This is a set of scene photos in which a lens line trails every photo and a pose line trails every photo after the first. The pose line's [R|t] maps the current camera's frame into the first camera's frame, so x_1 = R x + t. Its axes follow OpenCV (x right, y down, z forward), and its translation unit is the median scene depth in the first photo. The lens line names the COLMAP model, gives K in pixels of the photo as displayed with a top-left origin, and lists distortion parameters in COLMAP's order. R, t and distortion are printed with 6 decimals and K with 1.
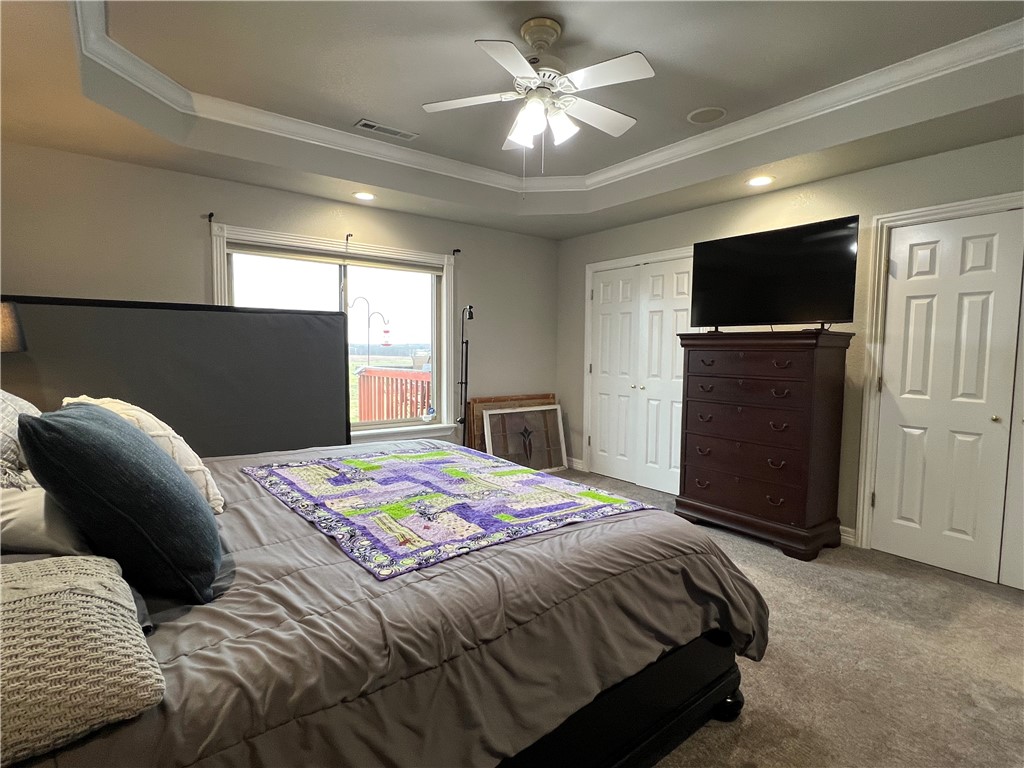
lens RADIAL K [[513.5, 0, 522.2], [0, 513.5, 381.8], [0, 0, 1]] dist [-0.006932, 0.001787]
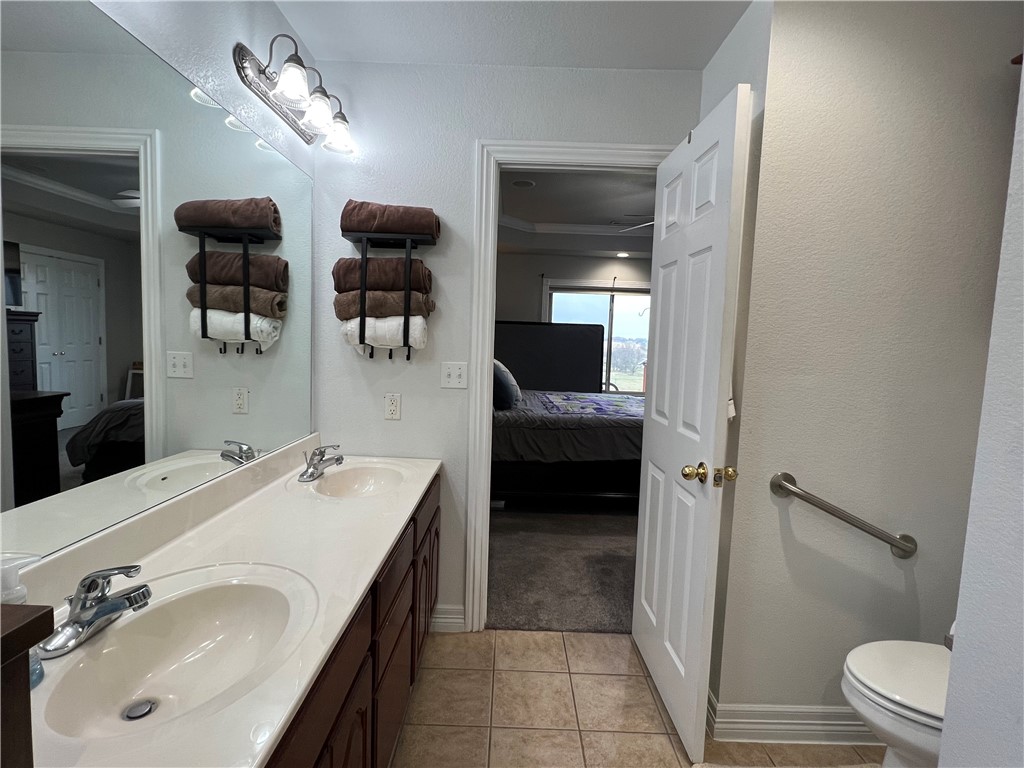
lens RADIAL K [[513.5, 0, 507.5], [0, 513.5, 383.0], [0, 0, 1]] dist [-0.006932, 0.001787]
pose [[0.782266, 0.067747, -0.619250, 0.471476], [-0.067660, 0.997428, 0.023649, 0.040920], [0.619259, 0.023399, 0.784838, -0.541785]]
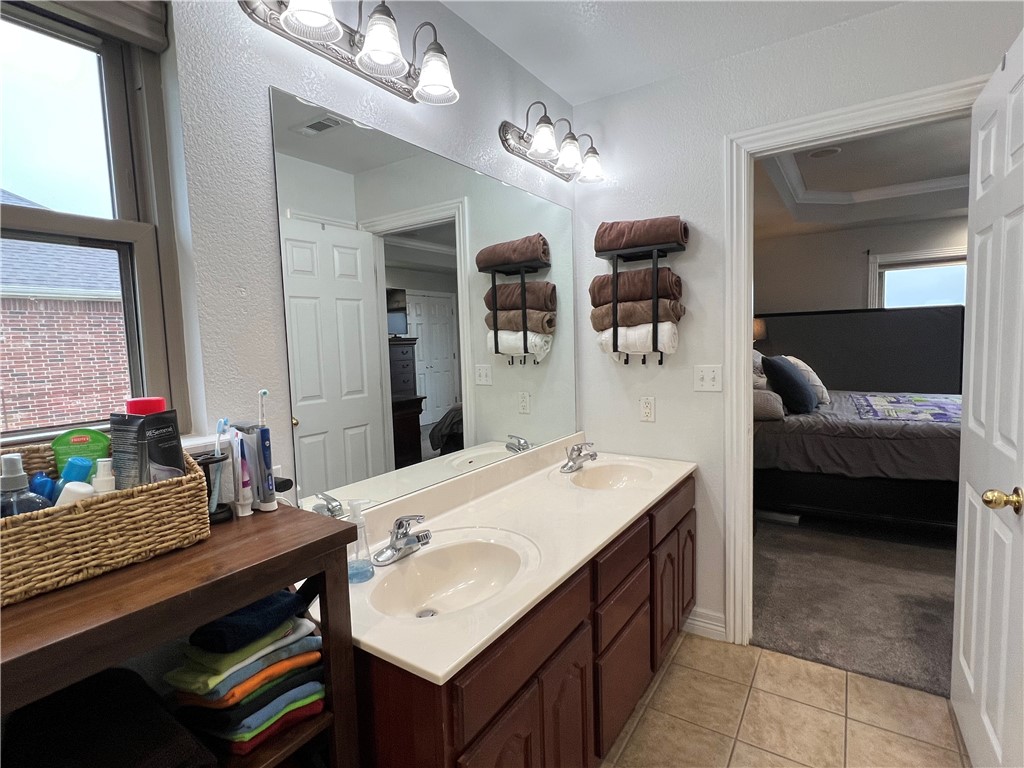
lens RADIAL K [[513.5, 0, 506.0], [0, 513.5, 383.9], [0, 0, 1]] dist [-0.006932, 0.001787]
pose [[0.307720, 0.057381, -0.949745, 0.536758], [-0.027320, 0.998301, 0.051463, 0.033382], [0.951085, 0.010110, 0.308765, -0.517464]]
